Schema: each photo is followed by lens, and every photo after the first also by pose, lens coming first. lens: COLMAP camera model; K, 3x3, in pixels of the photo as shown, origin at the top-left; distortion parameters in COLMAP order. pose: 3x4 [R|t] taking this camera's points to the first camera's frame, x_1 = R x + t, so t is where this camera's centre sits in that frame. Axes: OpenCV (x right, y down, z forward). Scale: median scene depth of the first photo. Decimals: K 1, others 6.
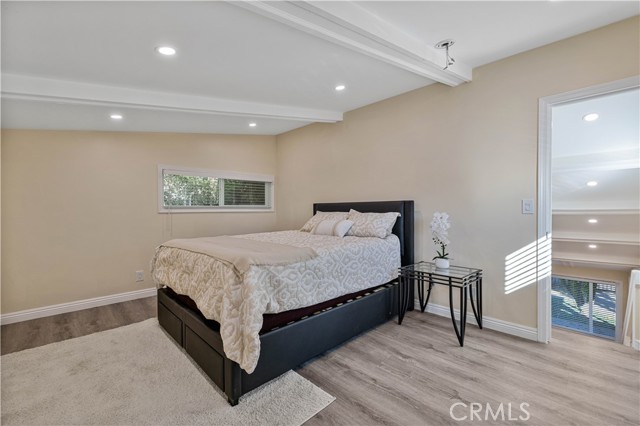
lens RADIAL K [[271.4, 0, 319.5], [0, 271.4, 214.1], [0, 0, 1]] dist [-0.000010, 0.000301]
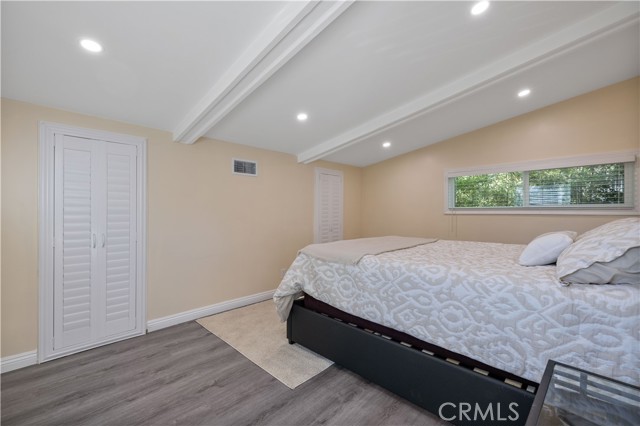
lens RADIAL K [[271.4, 0, 314.6], [0, 271.4, 209.9], [0, 0, 1]] dist [-0.000010, 0.000301]
pose [[0.011364, -0.001012, -0.999935, 0.855846], [-0.015116, 0.999885, -0.001184, -0.020774], [0.999821, 0.015128, 0.011348, 0.803661]]
